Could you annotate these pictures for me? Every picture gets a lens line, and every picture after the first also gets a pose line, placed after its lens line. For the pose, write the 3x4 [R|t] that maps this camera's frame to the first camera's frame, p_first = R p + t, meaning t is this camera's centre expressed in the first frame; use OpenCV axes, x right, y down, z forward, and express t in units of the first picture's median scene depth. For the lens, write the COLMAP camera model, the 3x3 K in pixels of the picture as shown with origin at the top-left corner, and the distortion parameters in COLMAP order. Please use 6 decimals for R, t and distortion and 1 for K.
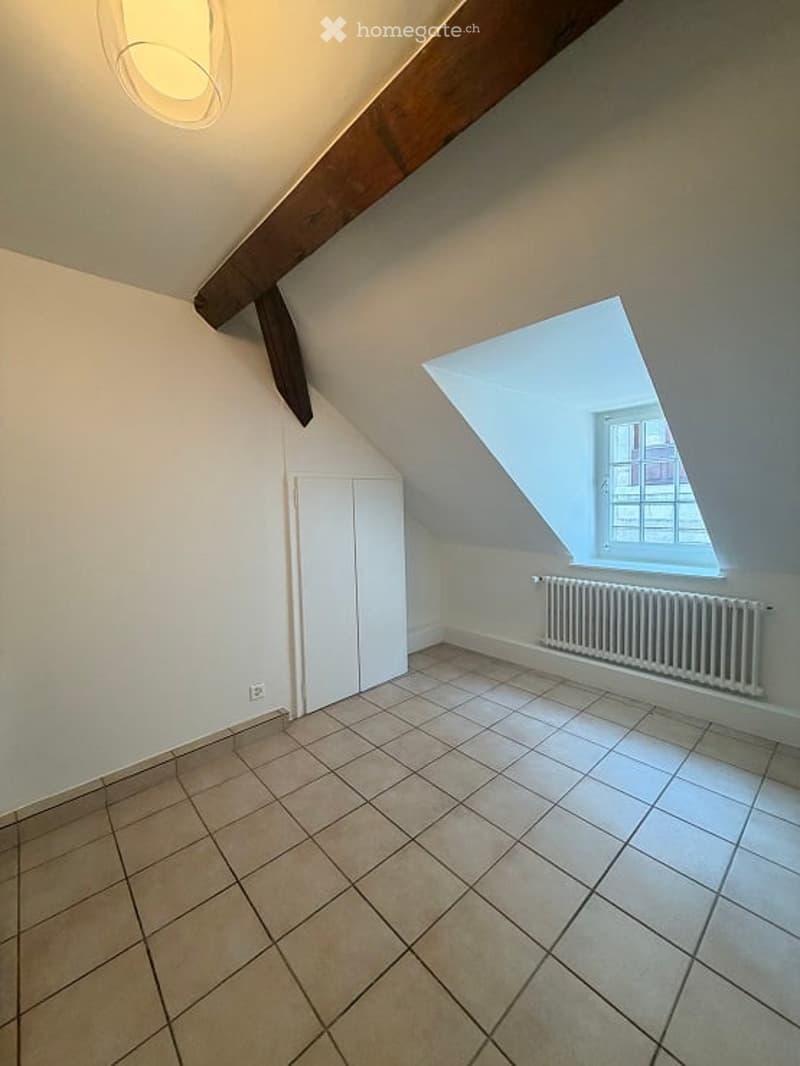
lens RADIAL K [[428.5, 0, 400.0], [0, 428.5, 533.0], [0, 0, 1]] dist [0.000910, 0.000124]
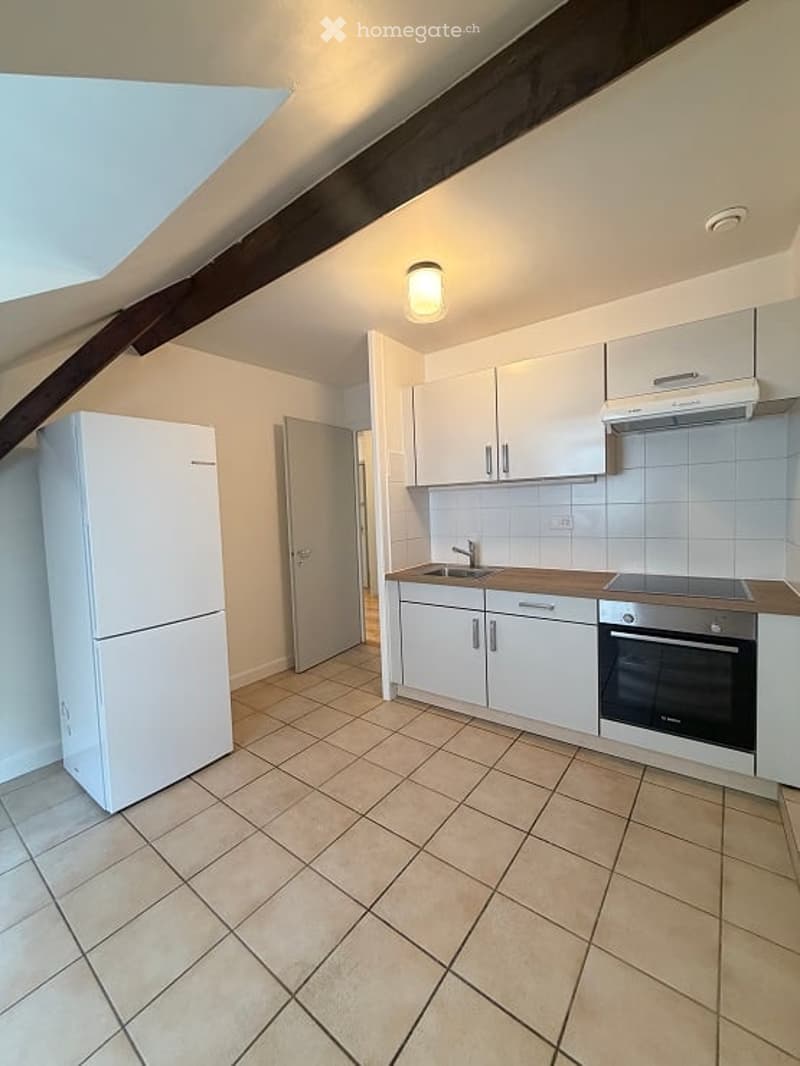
lens RADIAL K [[428.5, 0, 400.0], [0, 428.5, 533.0], [0, 0, 1]] dist [0.000910, 0.000124]
pose [[-0.980686, 0.072224, -0.181765, 0.075620], [0.047743, 0.989608, 0.135632, -0.086793], [0.189673, 0.124335, -0.973943, 1.902285]]
